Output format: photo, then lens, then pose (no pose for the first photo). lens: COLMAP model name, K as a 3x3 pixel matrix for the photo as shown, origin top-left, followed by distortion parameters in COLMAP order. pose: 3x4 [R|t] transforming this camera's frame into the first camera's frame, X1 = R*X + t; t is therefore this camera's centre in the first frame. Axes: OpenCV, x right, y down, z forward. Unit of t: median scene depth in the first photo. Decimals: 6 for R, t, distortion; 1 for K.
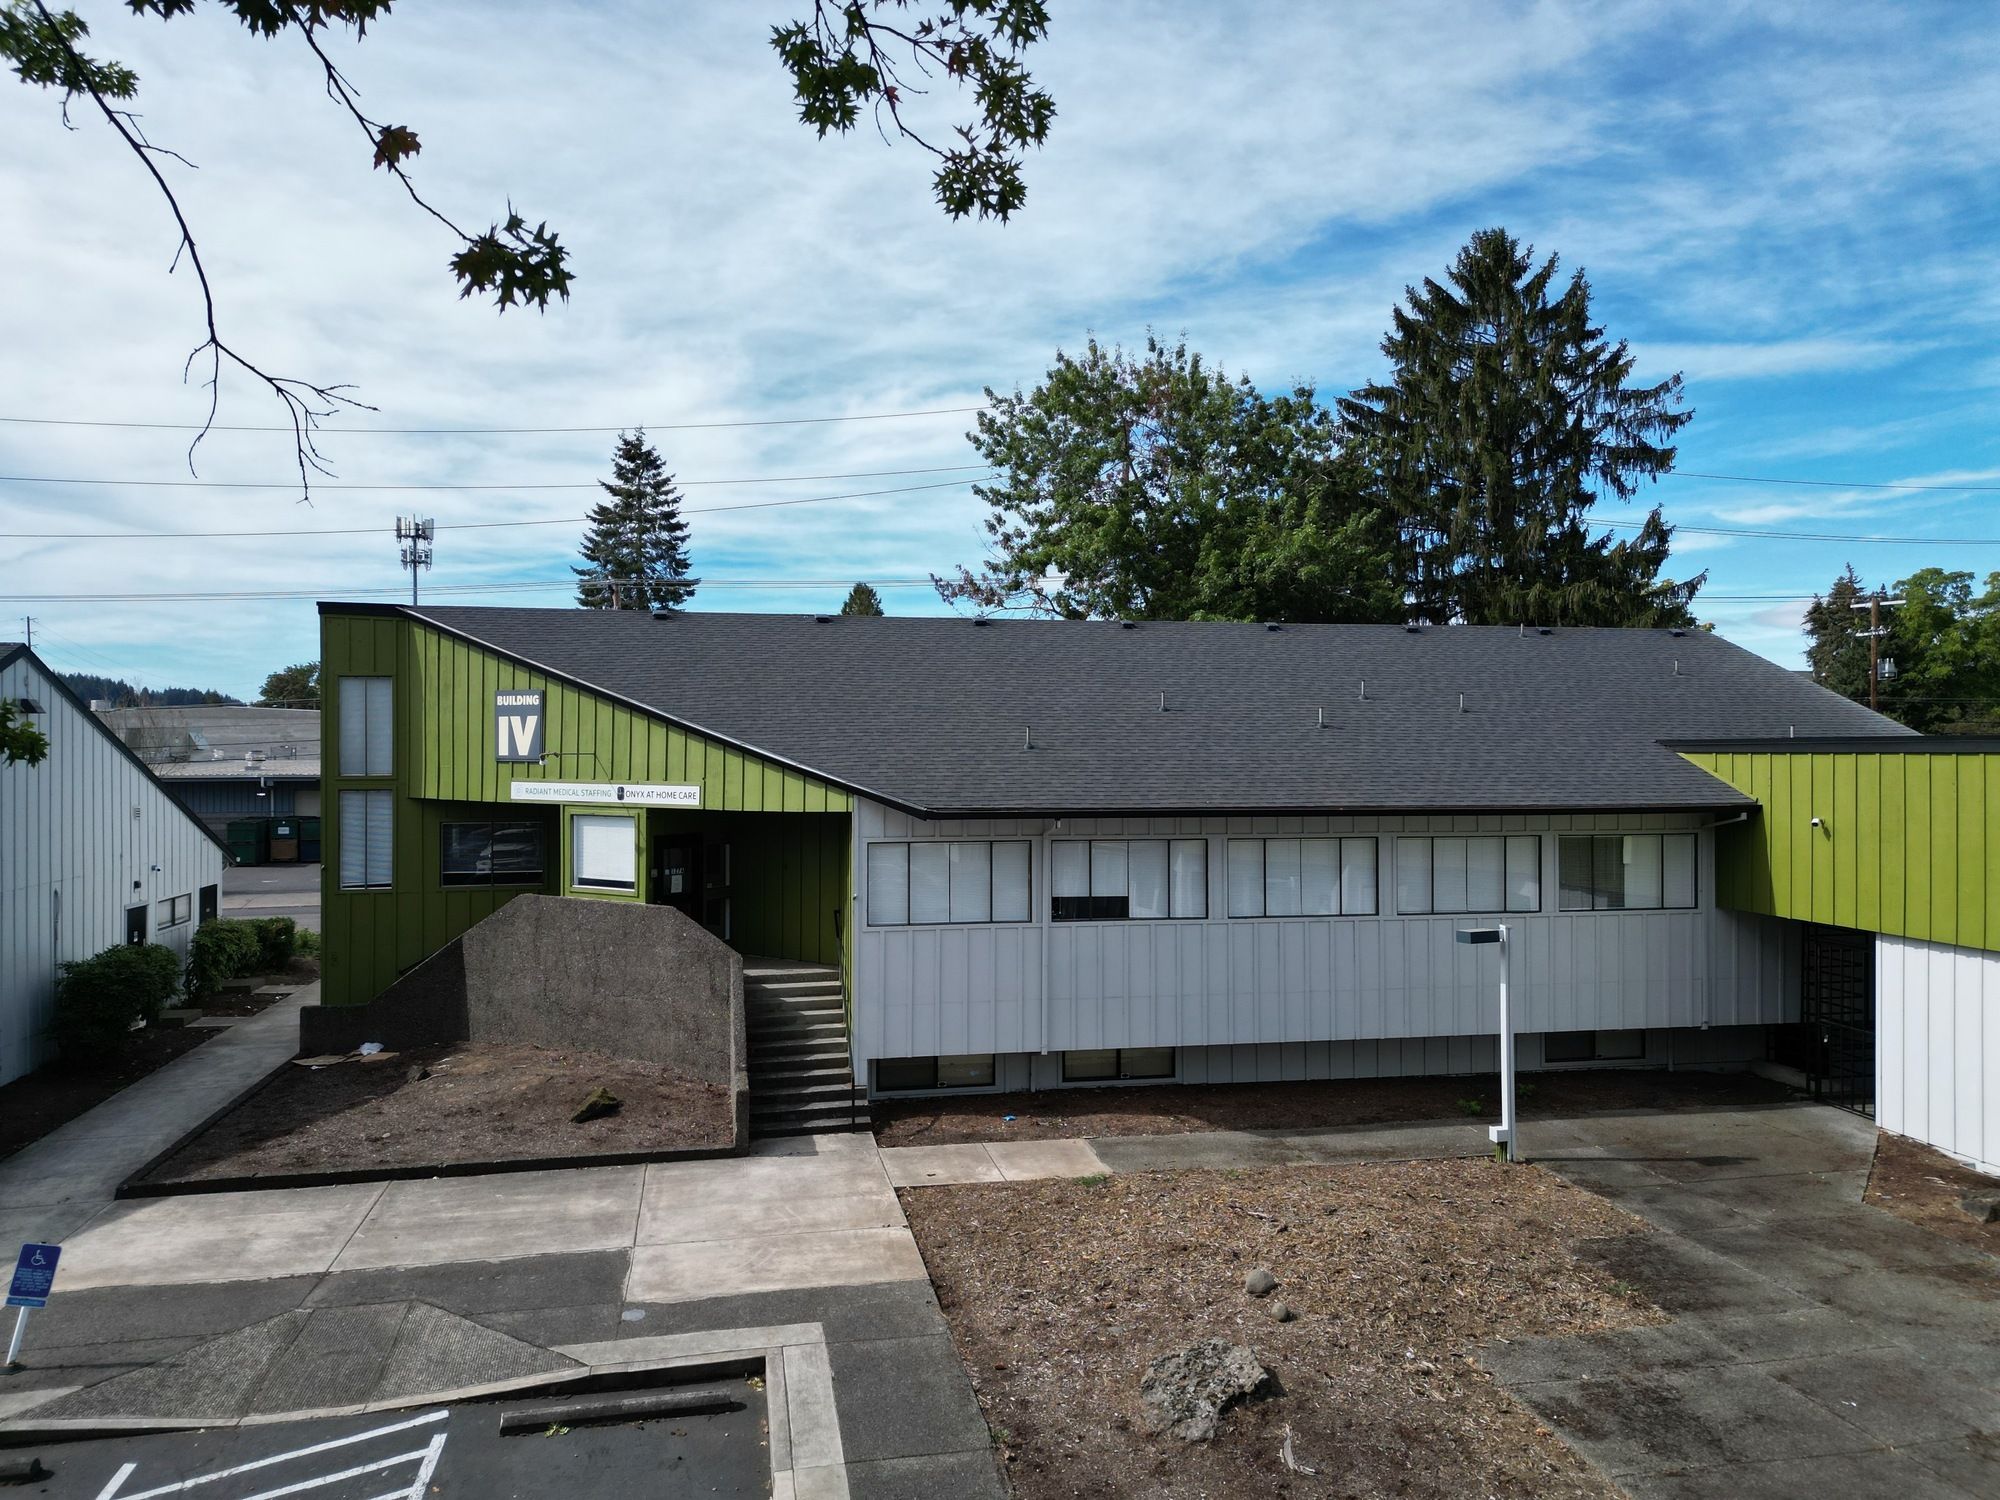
lens RADIAL K [[1399.4, 0, 997.7], [0, 1399.4, 748.7], [0, 0, 1]] dist [0.077929, -0.077212]
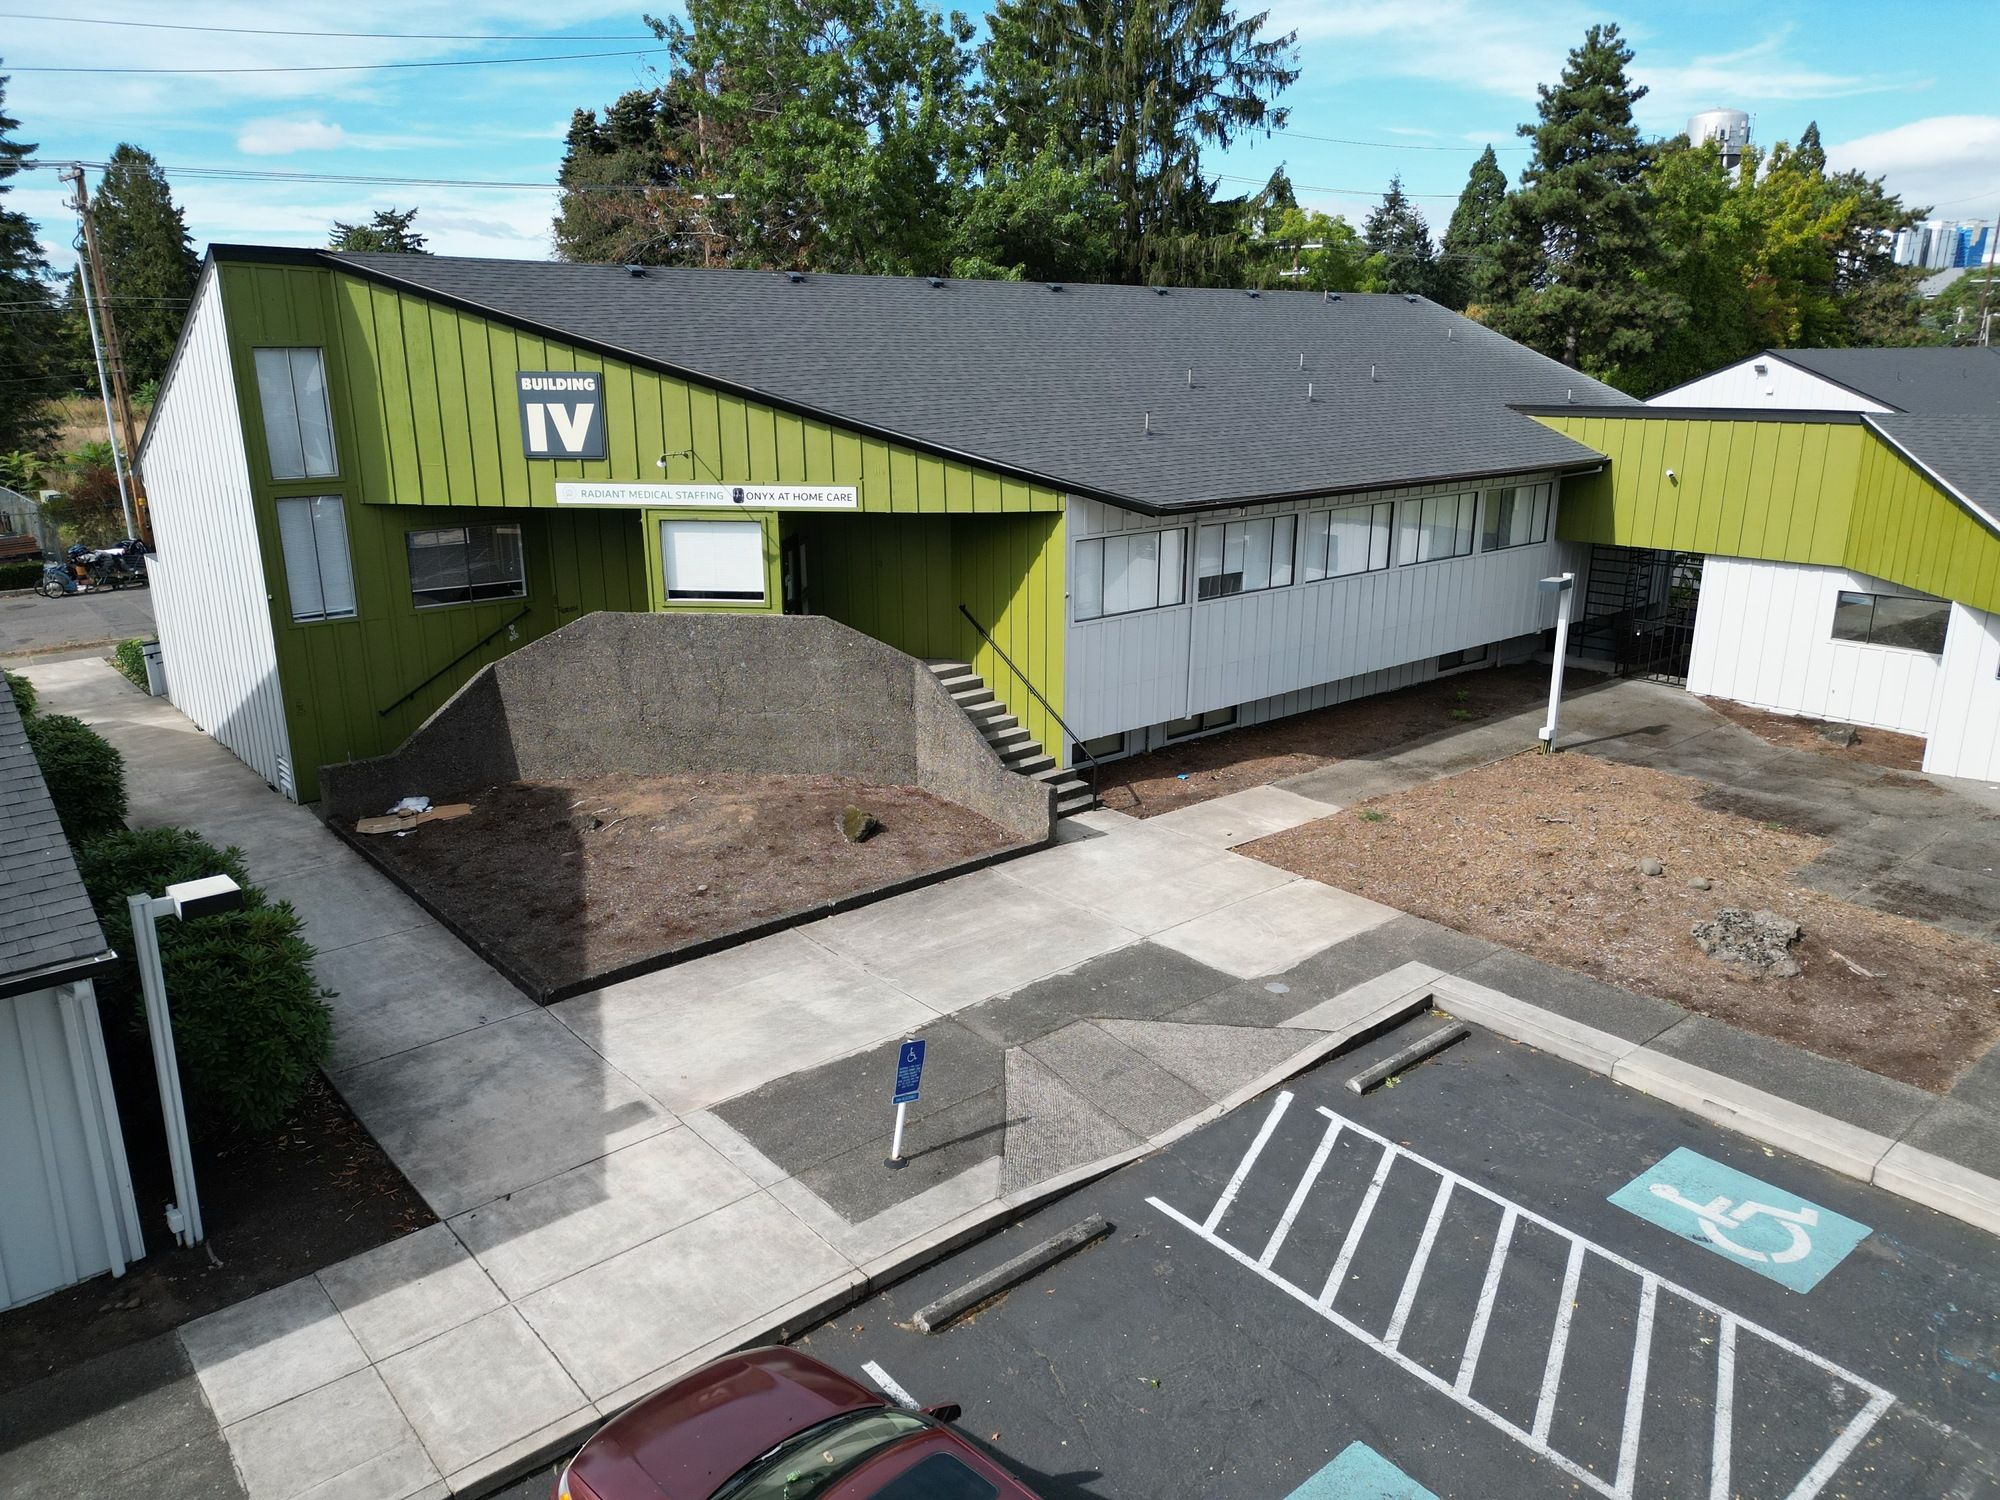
lens RADIAL K [[1399.4, 0, 997.7], [0, 1399.4, 748.7], [0, 0, 1]] dist [0.077929, -0.077212]
pose [[0.870303, -0.135109, 0.473622, -0.622326], [0.001949, 0.962574, 0.271011, -0.061127], [-0.492513, -0.234938, 0.837995, 0.132116]]
